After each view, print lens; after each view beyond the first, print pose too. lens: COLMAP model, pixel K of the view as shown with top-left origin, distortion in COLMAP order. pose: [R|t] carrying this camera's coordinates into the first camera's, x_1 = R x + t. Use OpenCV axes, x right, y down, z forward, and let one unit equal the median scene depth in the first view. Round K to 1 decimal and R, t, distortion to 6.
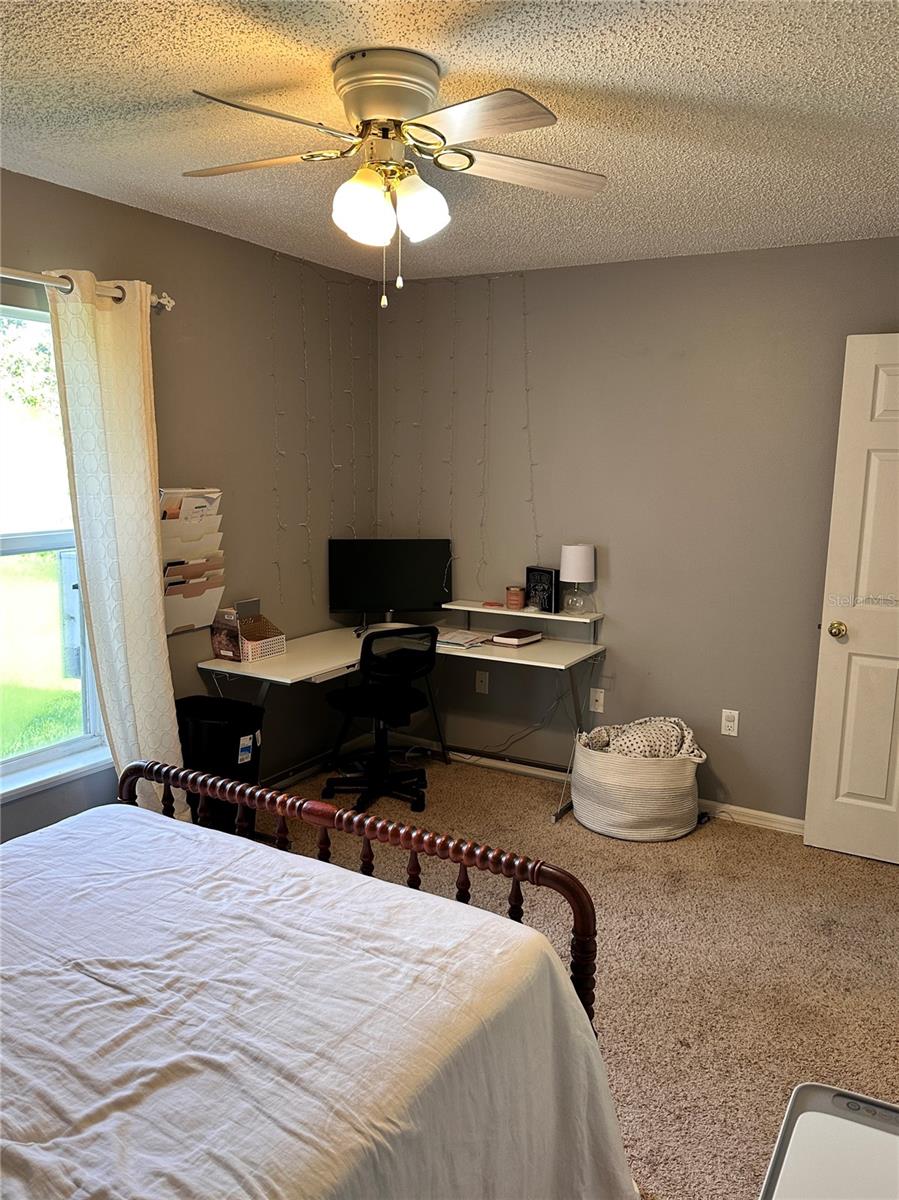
lens RADIAL K [[904.1, 0, 446.9], [0, 904.1, 603.7], [0, 0, 1]] dist [0.036686, -0.073093]
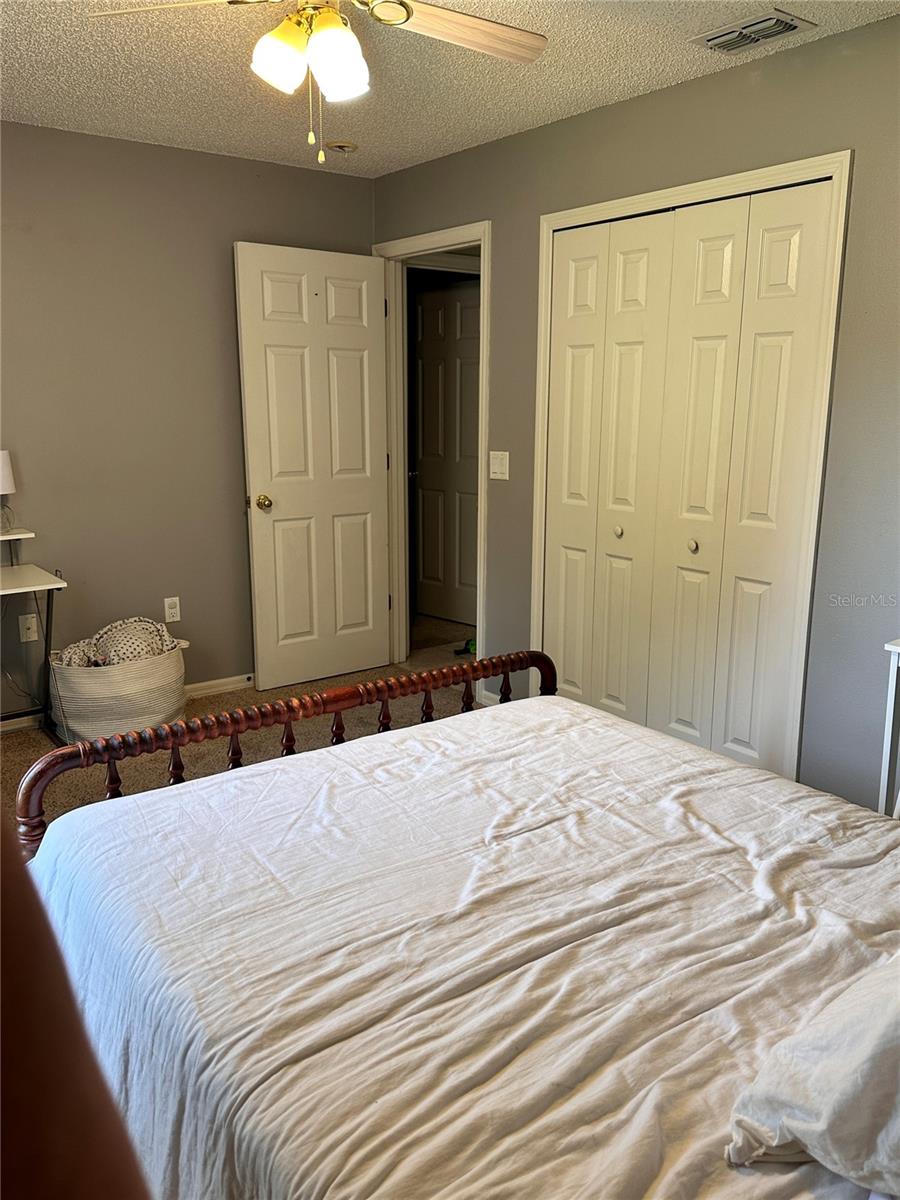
lens RADIAL K [[924.8, 0, 450.0], [0, 924.8, 600.0], [0, 0, 1]] dist [0.081004, -0.000787]
pose [[0.412593, -0.219535, 0.884065, -1.132324], [0.157481, 0.973101, 0.168148, -0.024576], [-0.897199, 0.069847, 0.436067, 0.531413]]
